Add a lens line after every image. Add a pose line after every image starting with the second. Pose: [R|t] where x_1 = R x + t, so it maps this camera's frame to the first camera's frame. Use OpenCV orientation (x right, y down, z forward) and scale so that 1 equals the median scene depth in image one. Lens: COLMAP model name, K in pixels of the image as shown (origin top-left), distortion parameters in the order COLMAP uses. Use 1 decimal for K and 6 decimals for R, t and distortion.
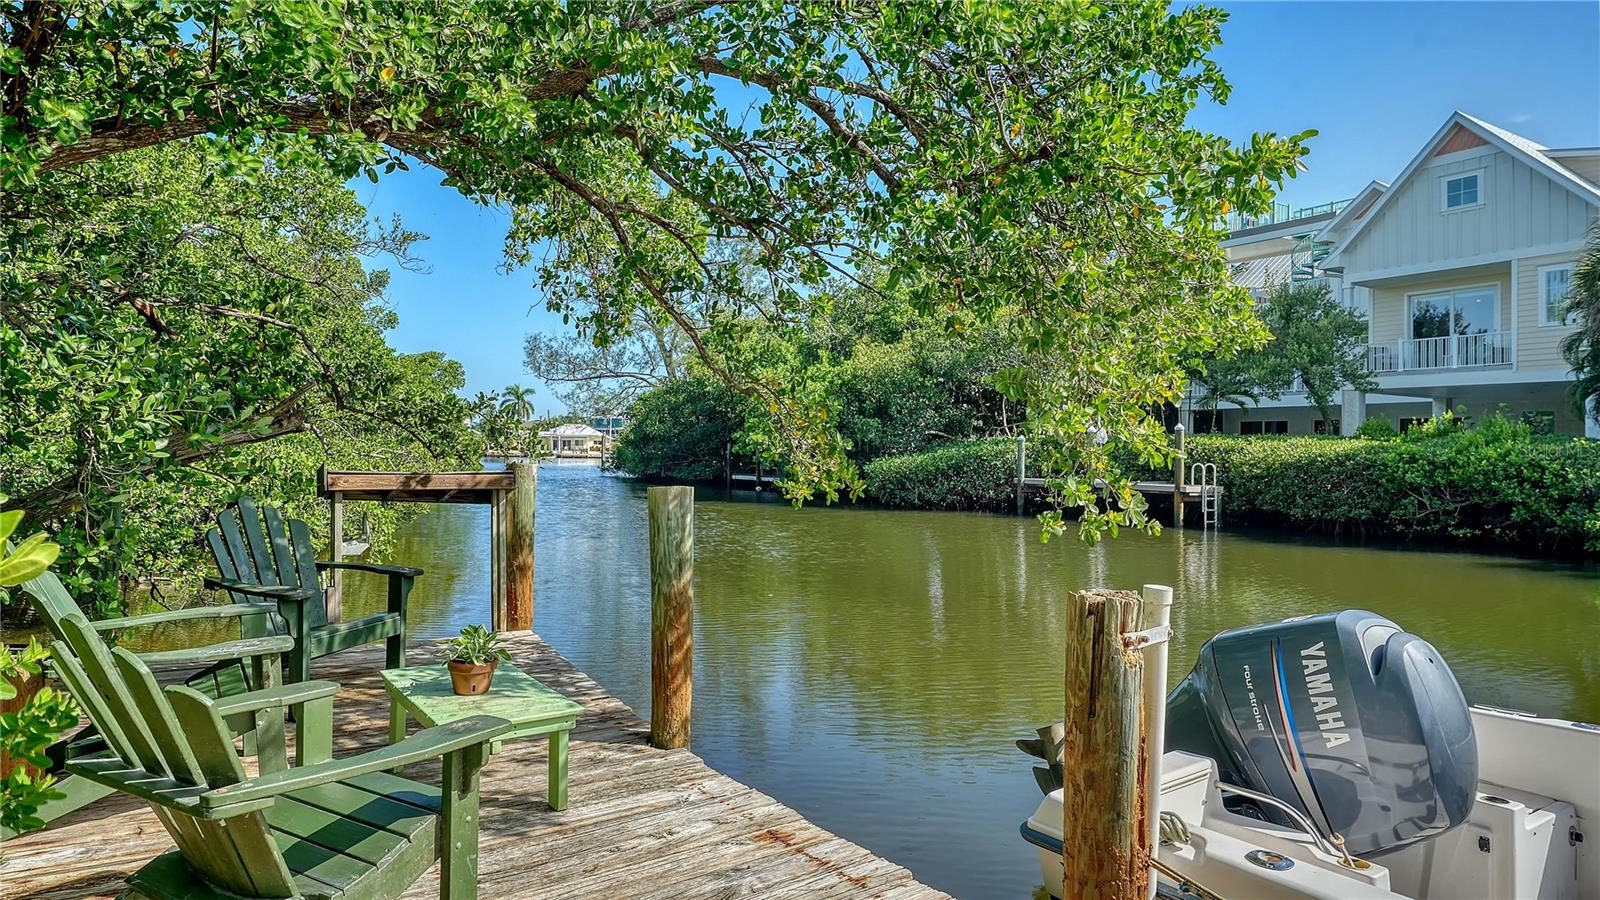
lens RADIAL K [[971.5, 0, 804.4], [0, 971.5, 481.0], [0, 0, 1]] dist [0.015151, -0.000559]
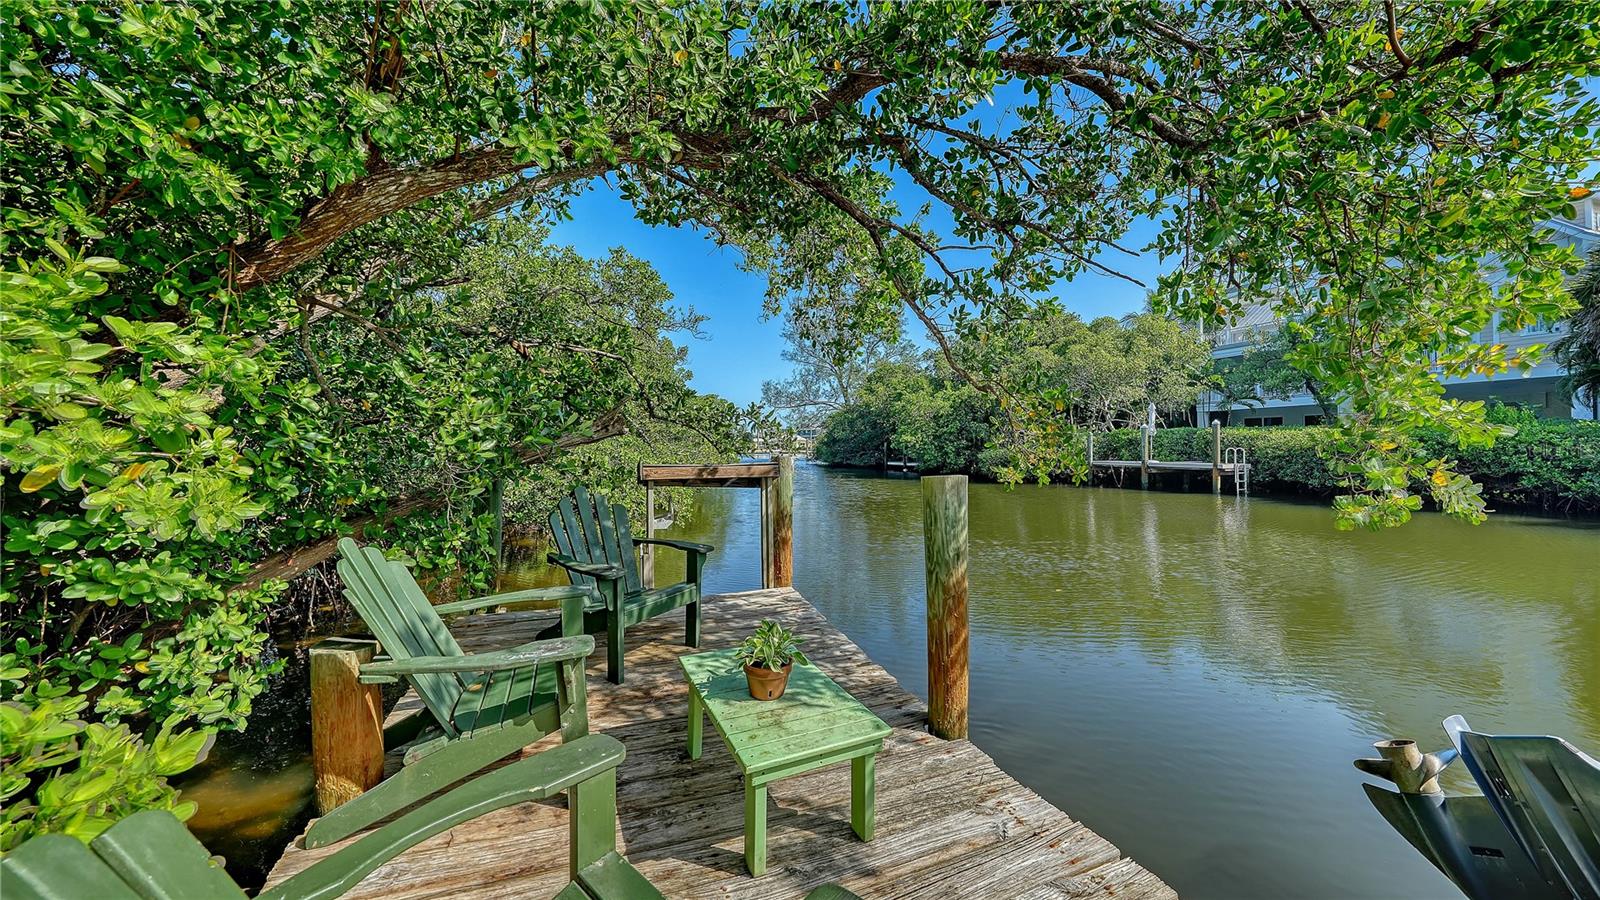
lens RADIAL K [[560.1, 0, 800.1], [0, 560.1, 442.0], [0, 0, 1]] dist [-0.000489, -0.000121]
pose [[0.978480, -0.025320, -0.204784, -0.116028], [0.016679, 0.998901, -0.043812, -0.004580], [0.205668, 0.039453, 0.977826, 0.277746]]
